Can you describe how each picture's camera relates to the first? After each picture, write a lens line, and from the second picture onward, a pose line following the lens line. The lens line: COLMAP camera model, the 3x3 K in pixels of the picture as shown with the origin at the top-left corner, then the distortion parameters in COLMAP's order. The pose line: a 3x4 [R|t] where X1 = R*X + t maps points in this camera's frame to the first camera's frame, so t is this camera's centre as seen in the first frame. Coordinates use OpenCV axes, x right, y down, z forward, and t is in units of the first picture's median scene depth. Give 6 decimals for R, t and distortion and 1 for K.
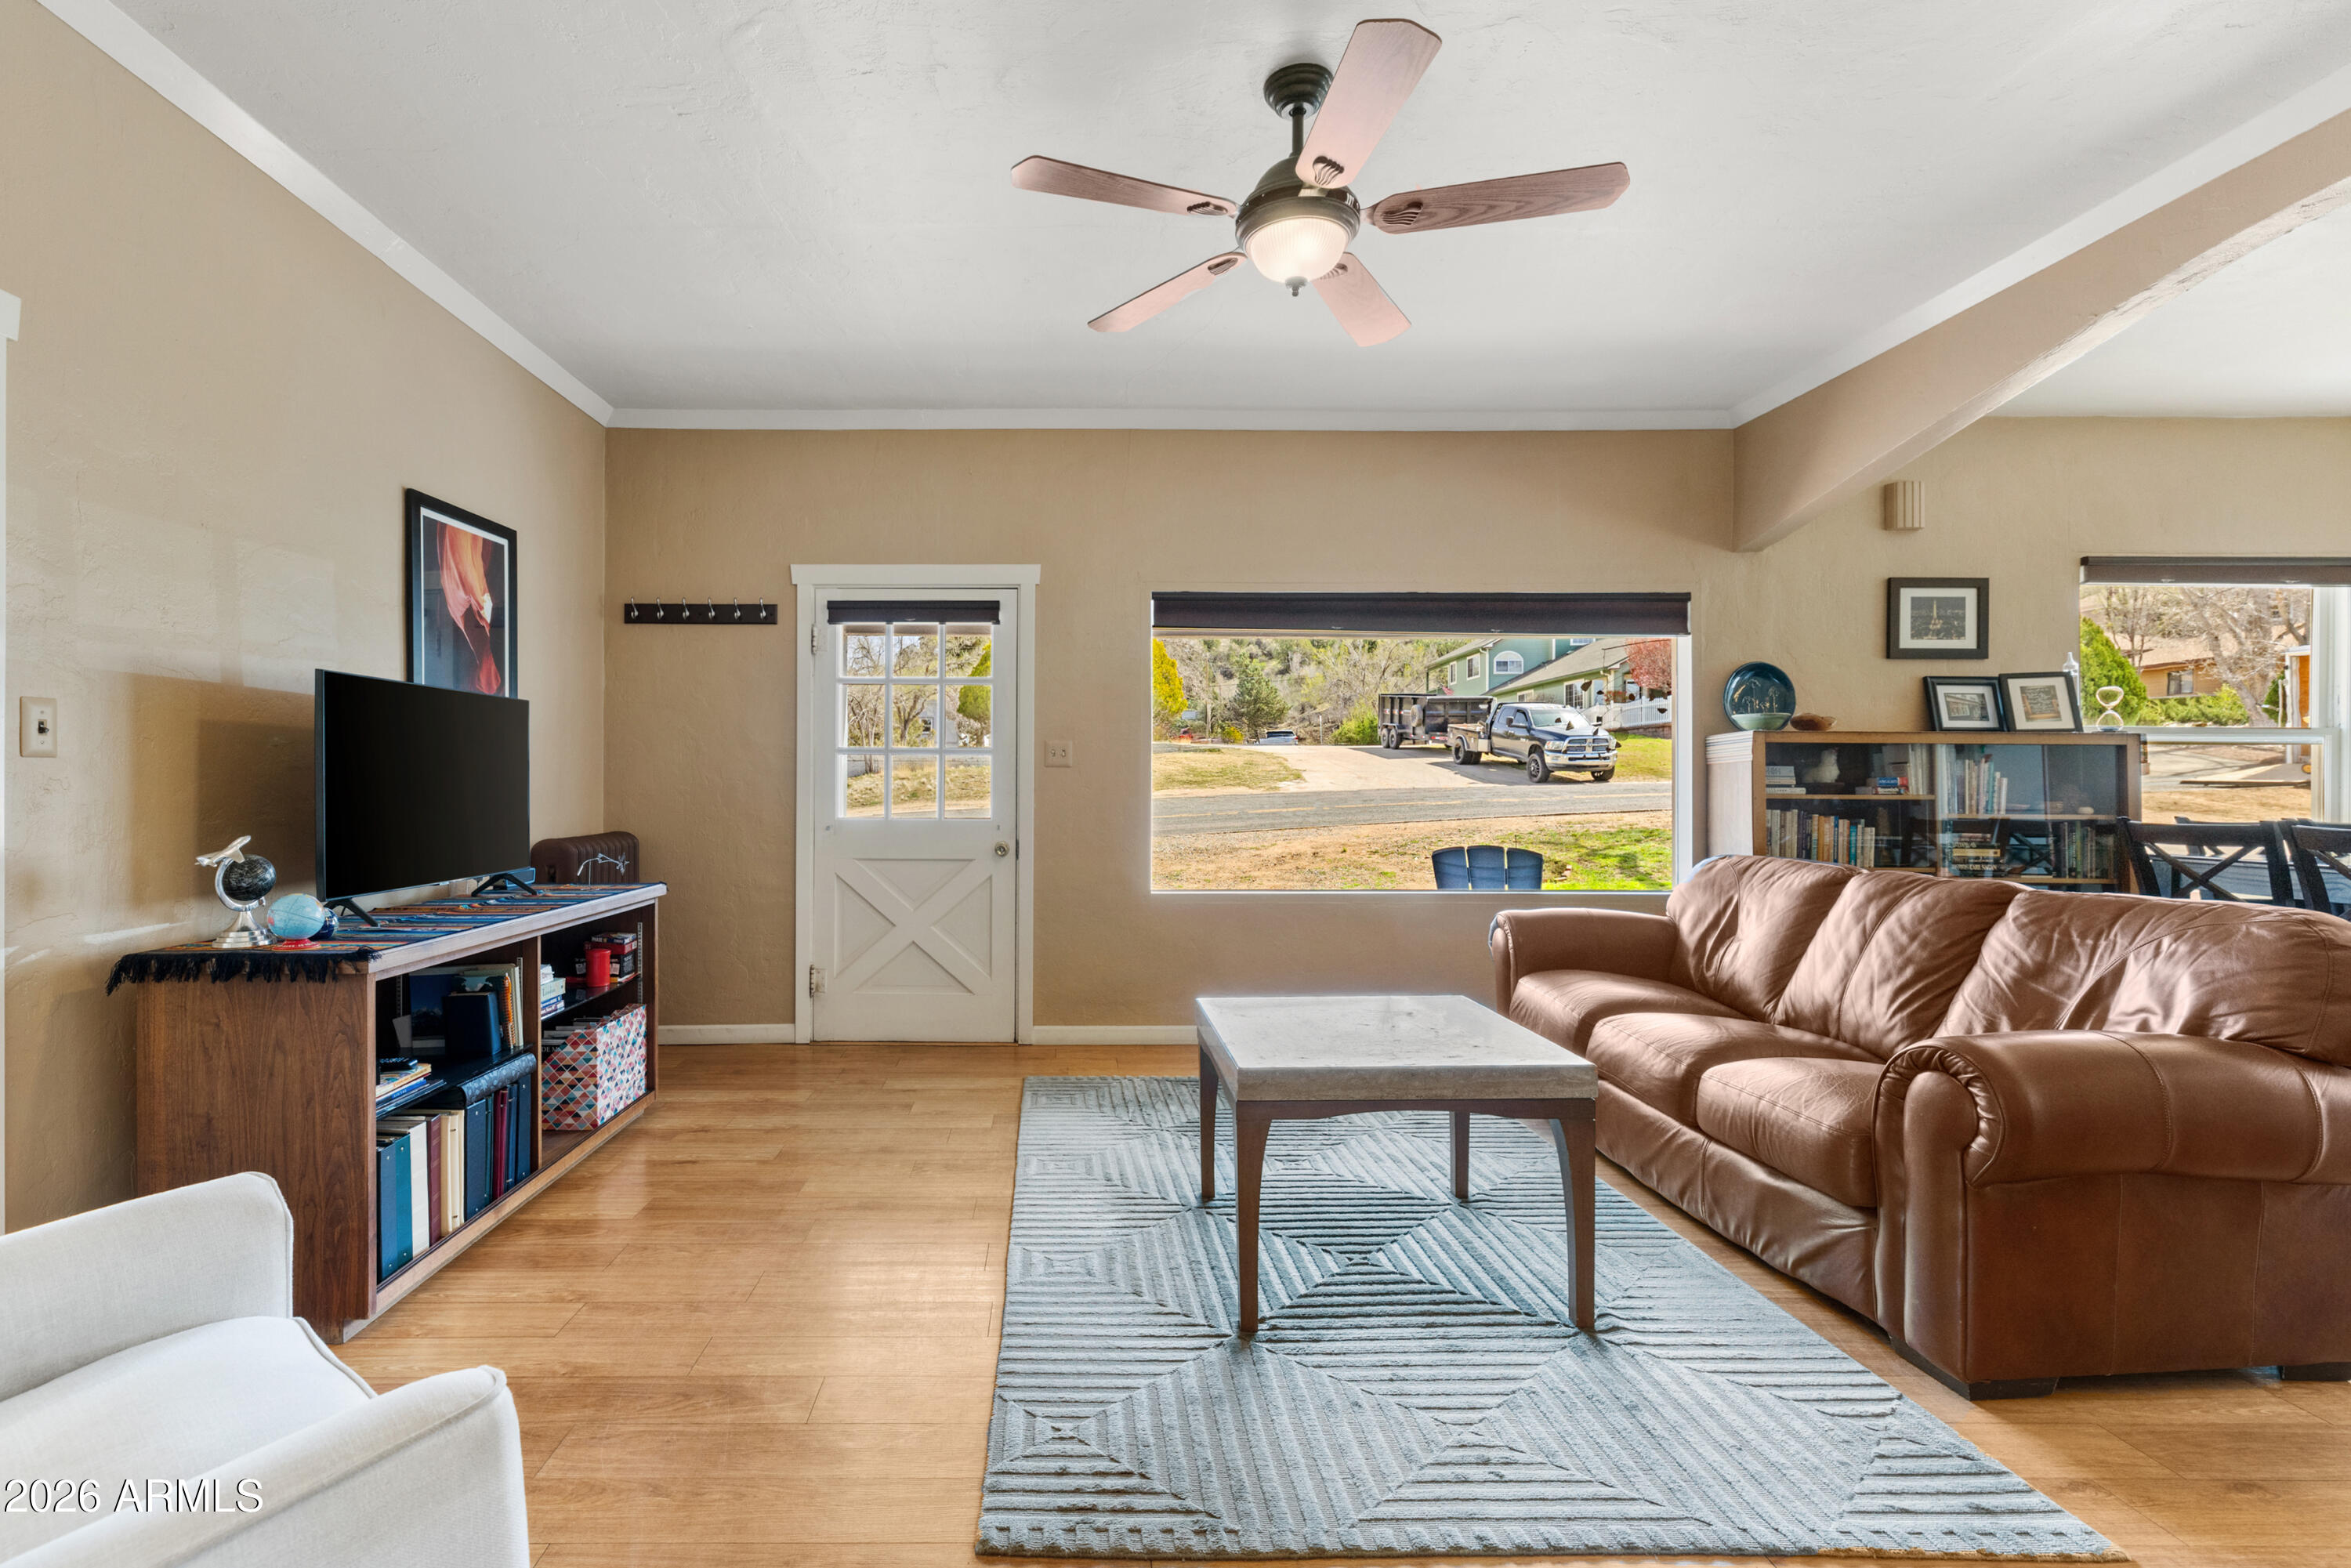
lens RADIAL K [[1078.5, 0, 1133.3], [0, 1078.5, 785.8], [0, 0, 1]] dist [-0.001400, -0.000235]
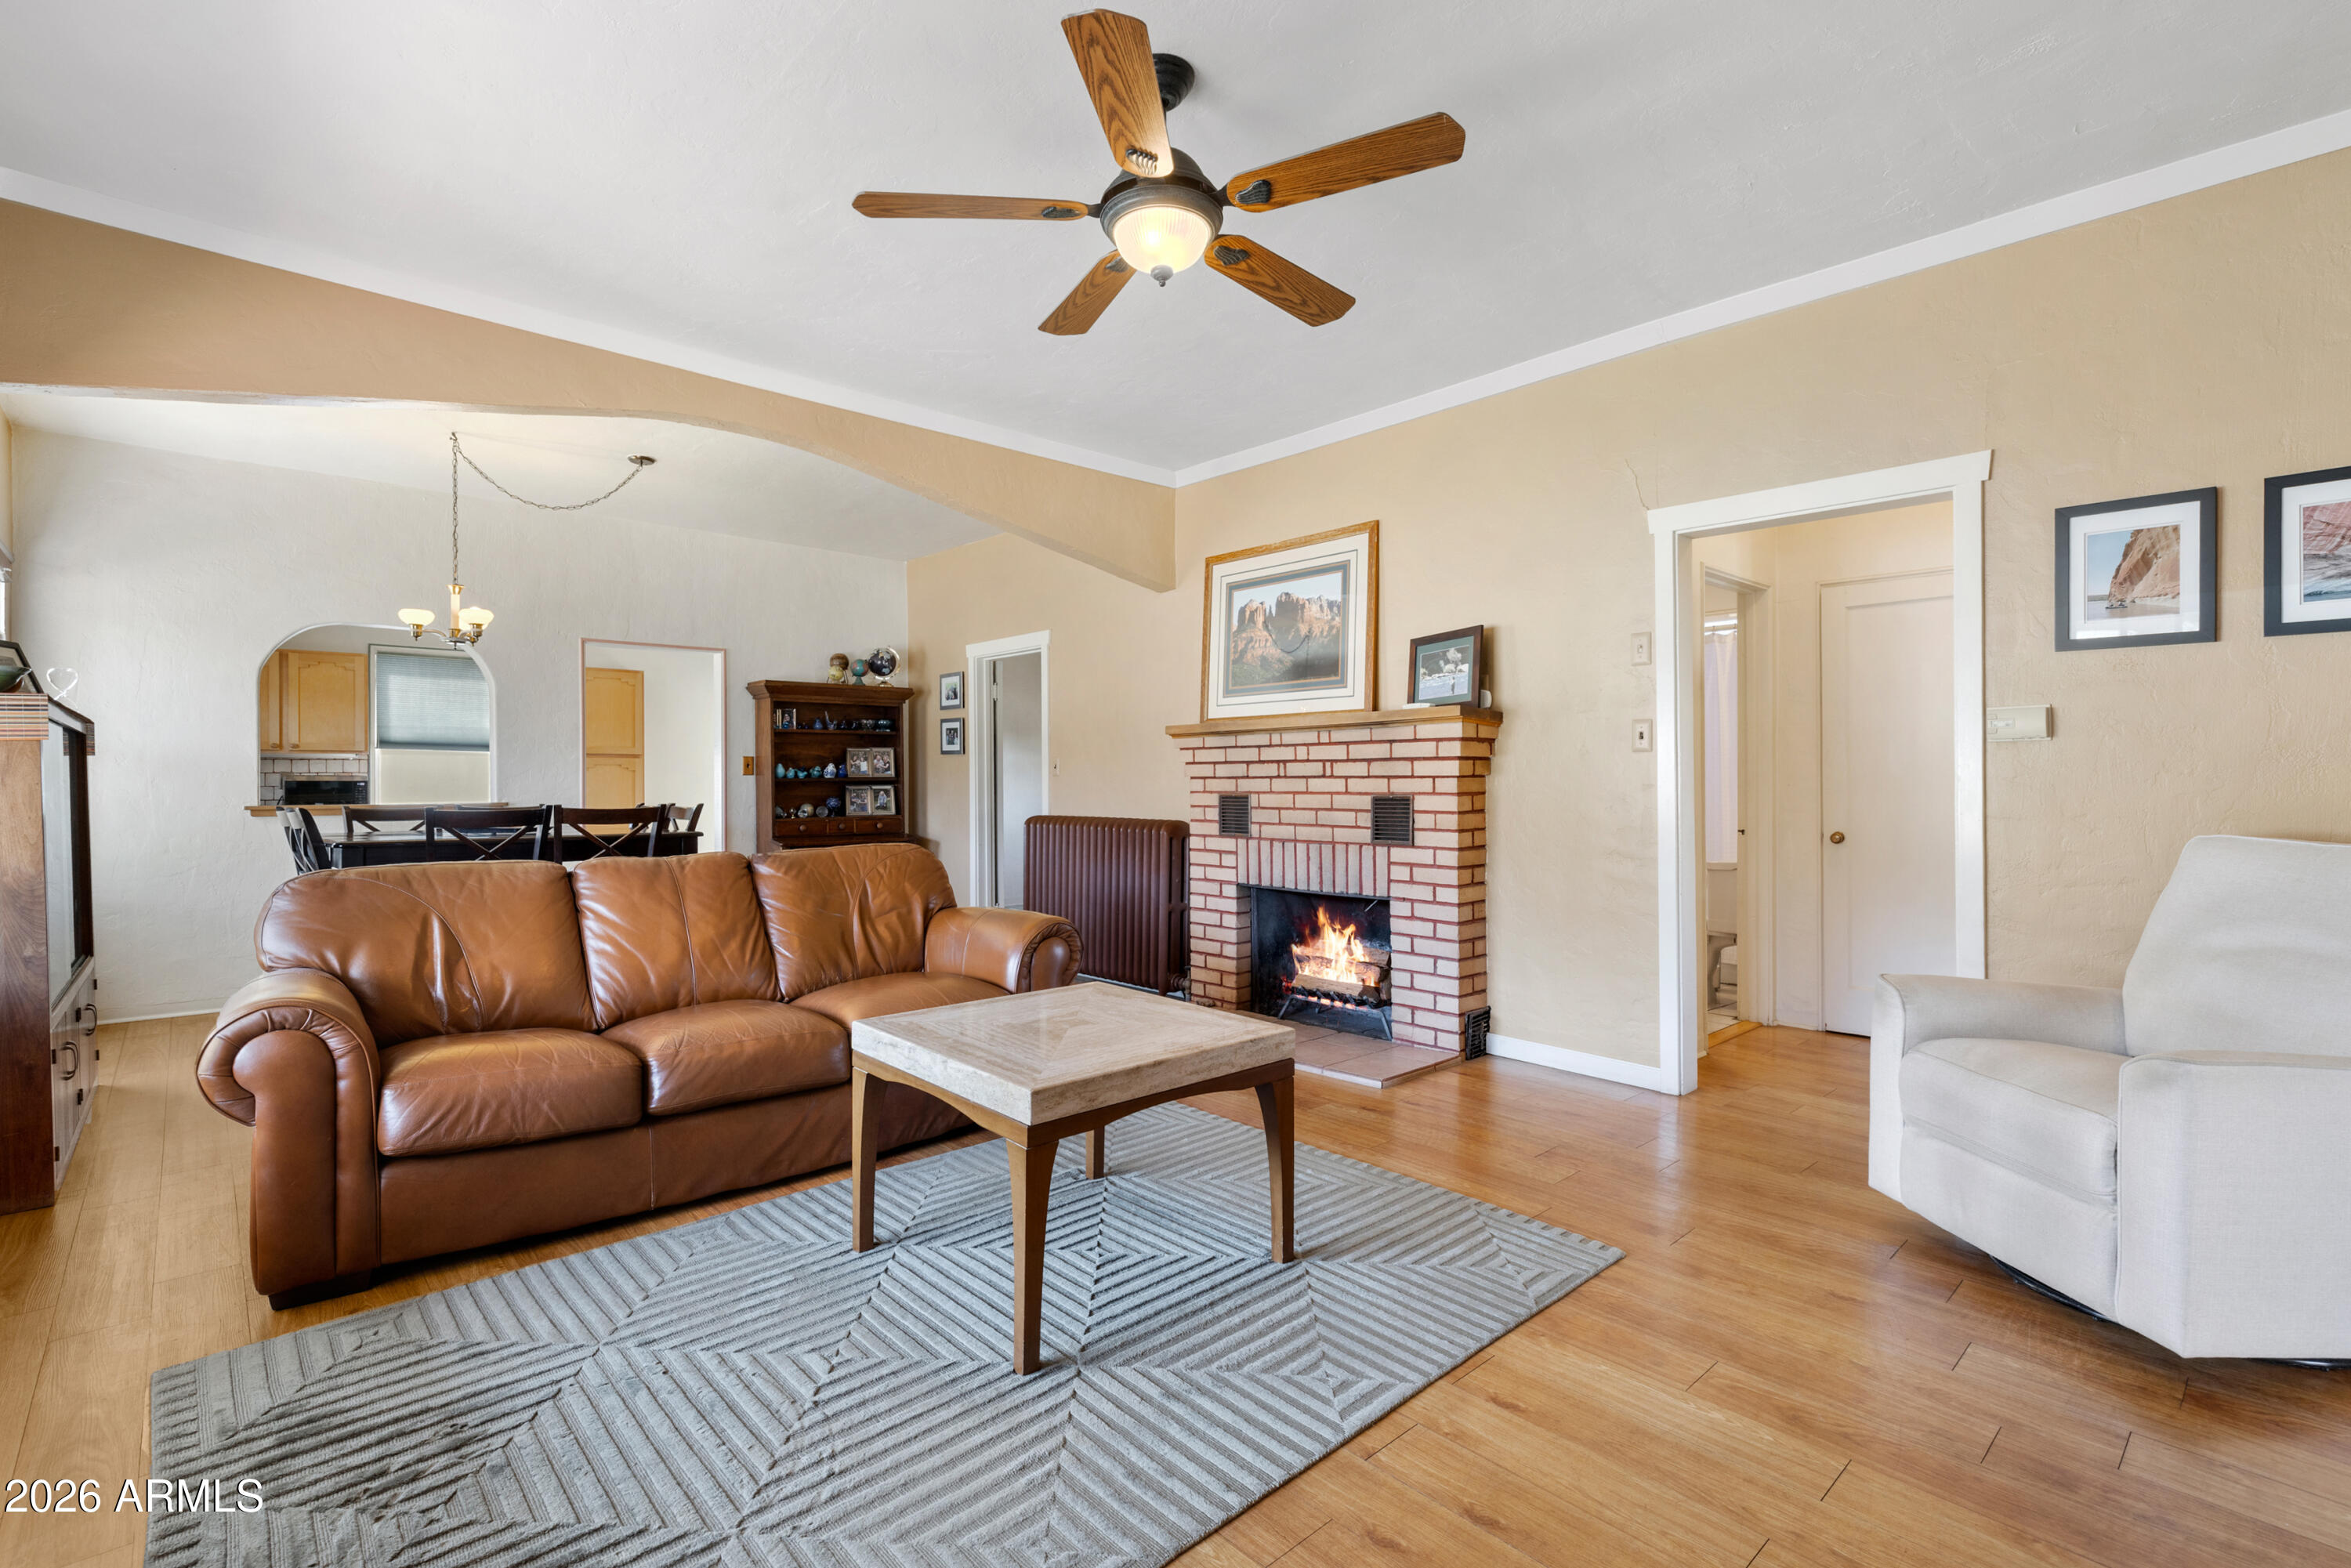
lens RADIAL K [[1078.5, 0, 1133.3], [0, 1078.5, 785.8], [0, 0, 1]] dist [-0.001400, -0.000235]
pose [[-0.645009, -0.003666, 0.764167, -0.321895], [0.001148, 0.999983, 0.005766, 0.000539], [-0.764175, 0.004596, -0.644993, 0.901598]]
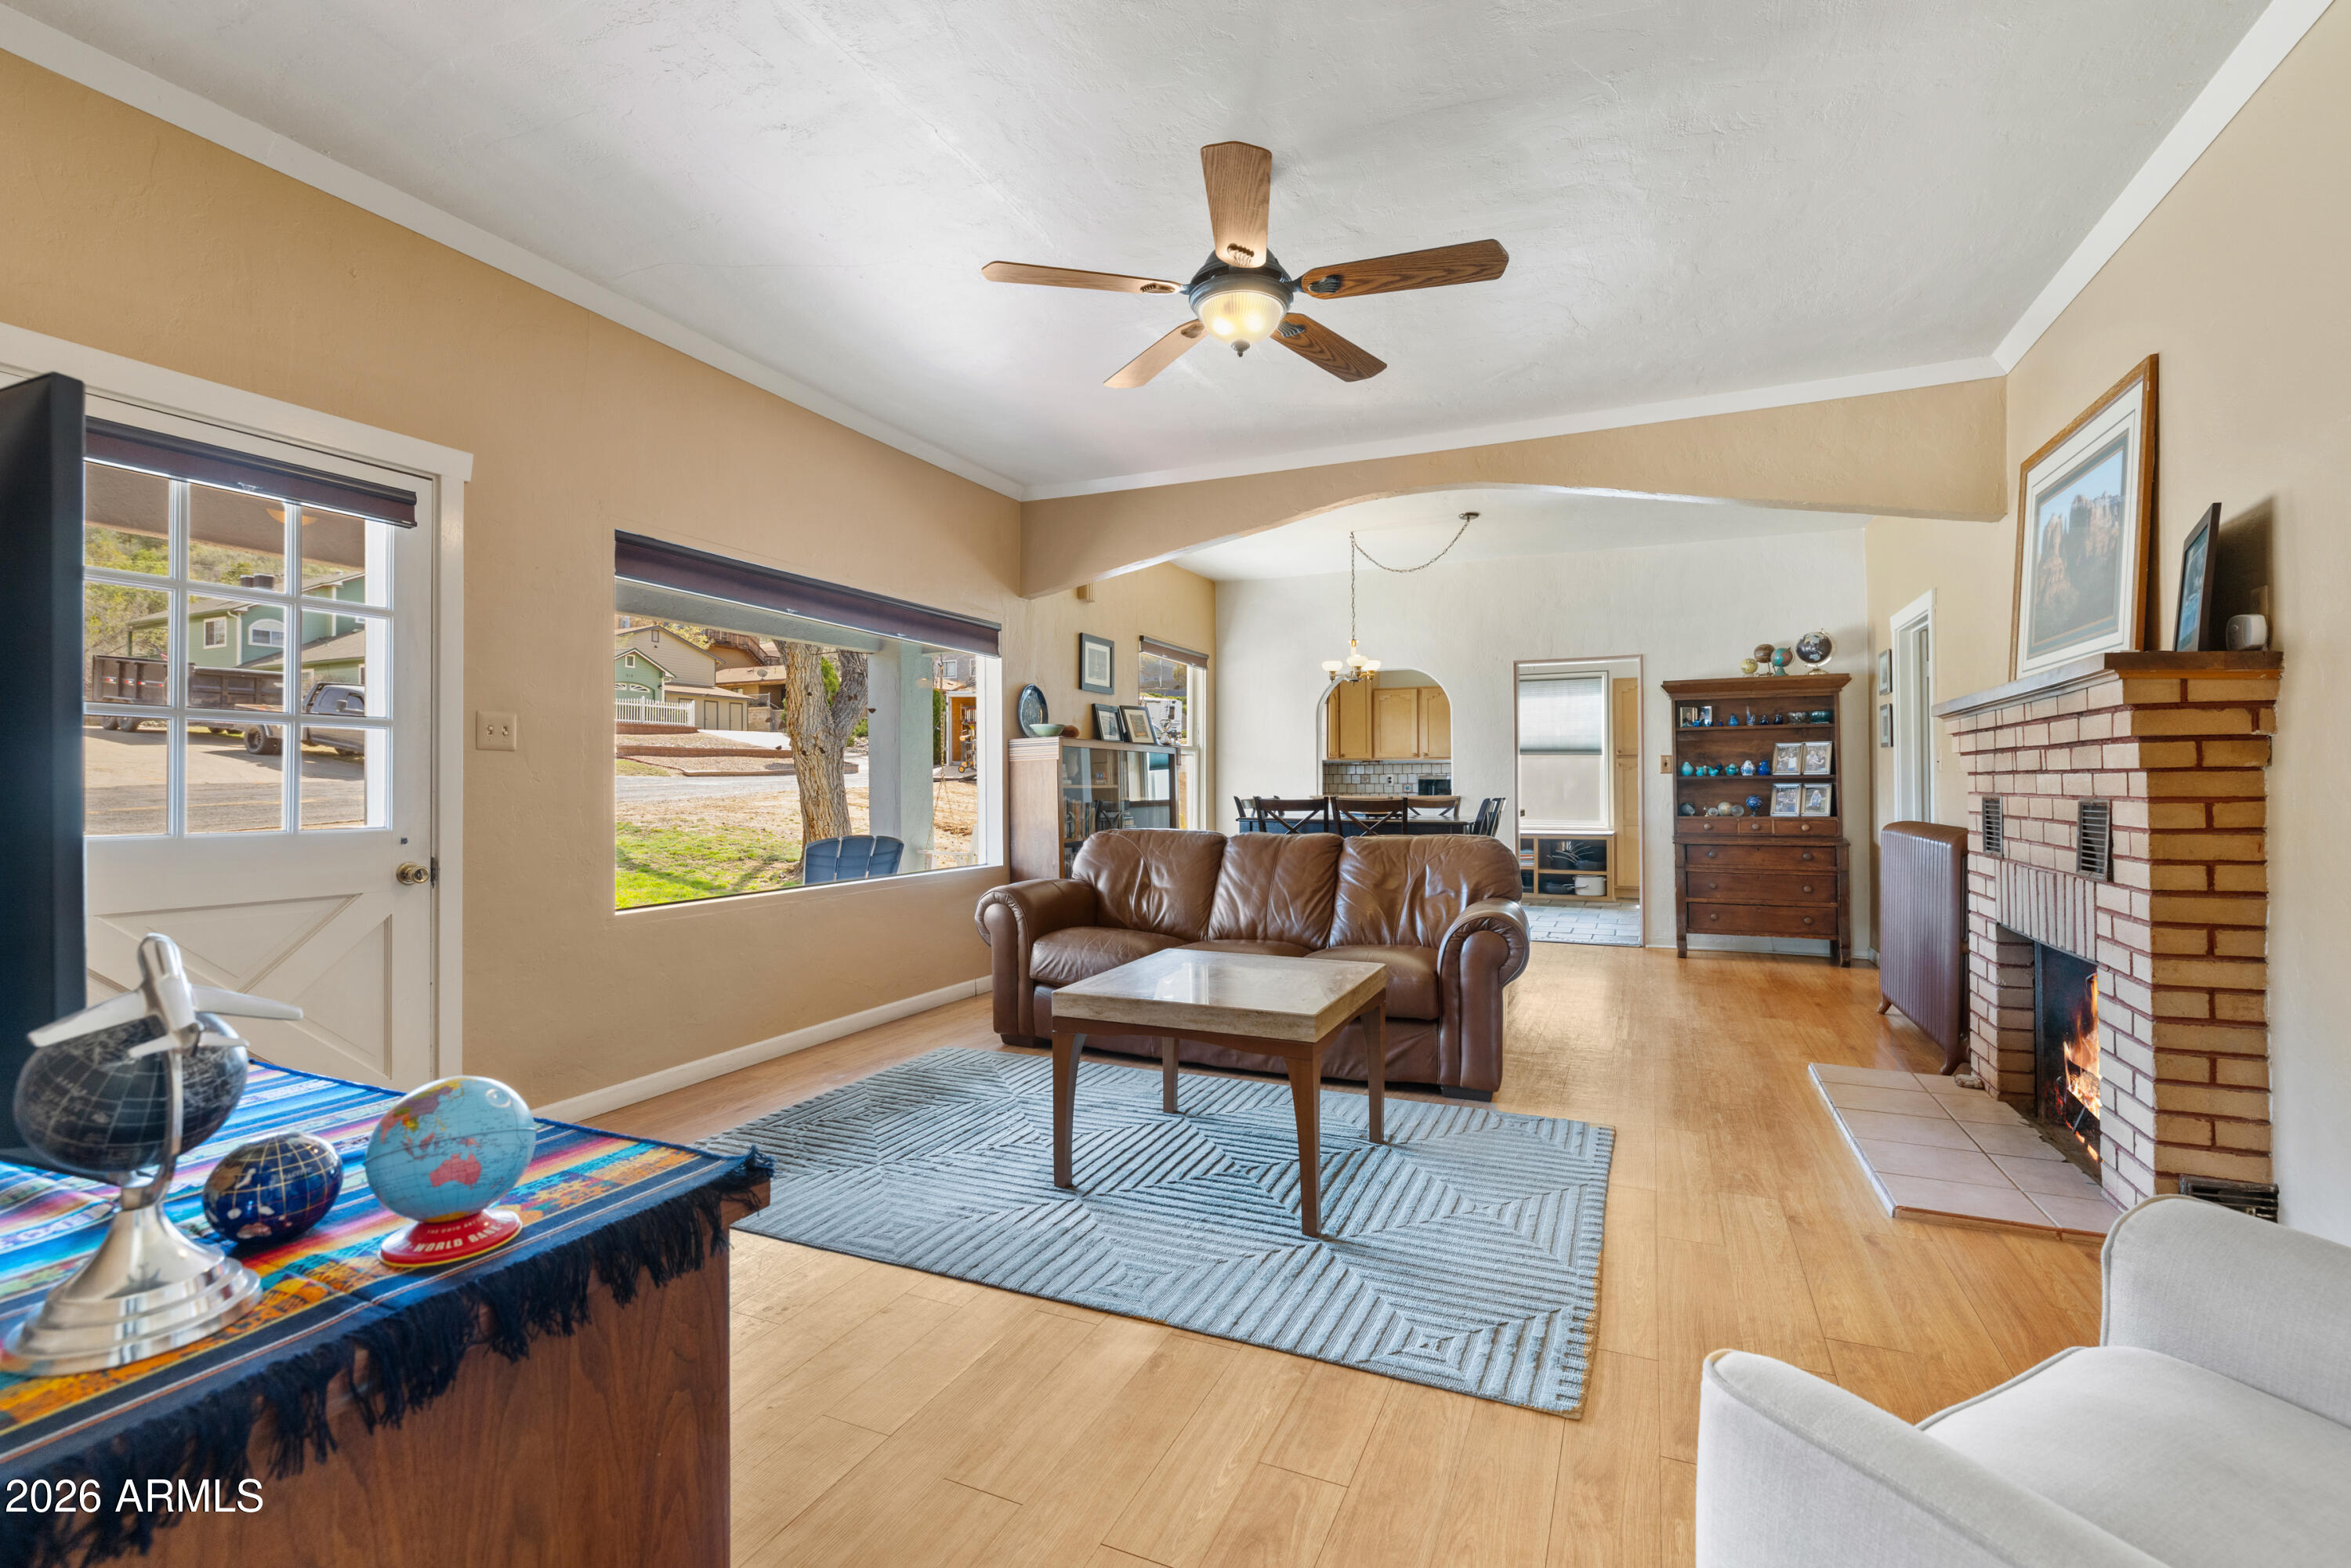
lens RADIAL K [[1022.5, 0, 1162.6], [0, 1022.5, 778.8], [0, 0, 1]] dist [-0.001247, -0.000137]
pose [[0.434611, 0.000472, 0.900618, -0.479555], [0.002289, 0.999996, -0.001629, 0.002627], [-0.900616, 0.002769, 0.434608, 0.325373]]
